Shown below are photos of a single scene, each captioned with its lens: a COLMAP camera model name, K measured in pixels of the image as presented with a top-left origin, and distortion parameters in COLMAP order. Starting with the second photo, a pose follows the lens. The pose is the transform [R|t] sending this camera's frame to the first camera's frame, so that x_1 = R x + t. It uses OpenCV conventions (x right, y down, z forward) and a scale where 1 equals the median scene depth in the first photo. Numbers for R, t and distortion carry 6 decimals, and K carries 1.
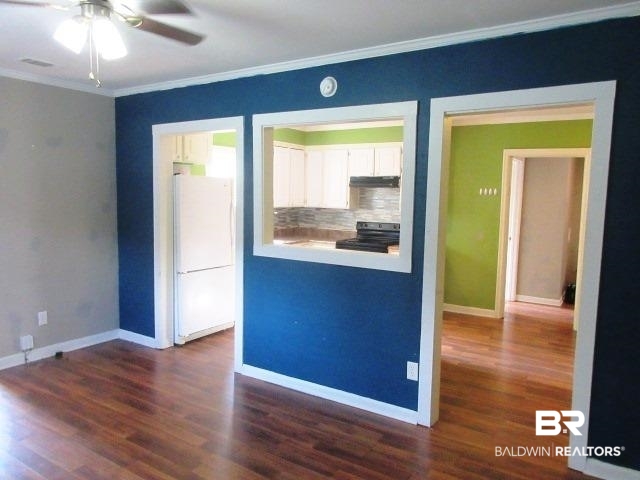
lens RADIAL K [[475.1, 0, 323.2], [0, 475.1, 242.0], [0, 0, 1]] dist [0.004521, 0.002491]
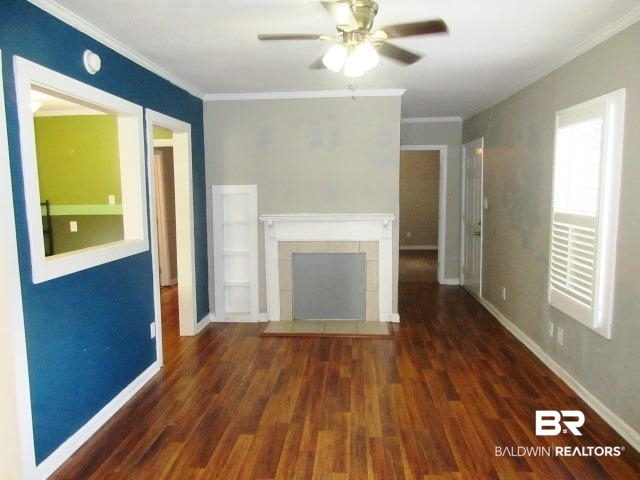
lens RADIAL K [[475.1, 0, 320.9], [0, 475.1, 240.0], [0, 0, 1]] dist [0.004521, 0.002491]
pose [[-0.476267, -0.109465, 0.872461, -1.107336], [0.095934, 0.979829, 0.175305, -0.131298], [-0.874052, 0.167191, -0.456159, 1.204561]]
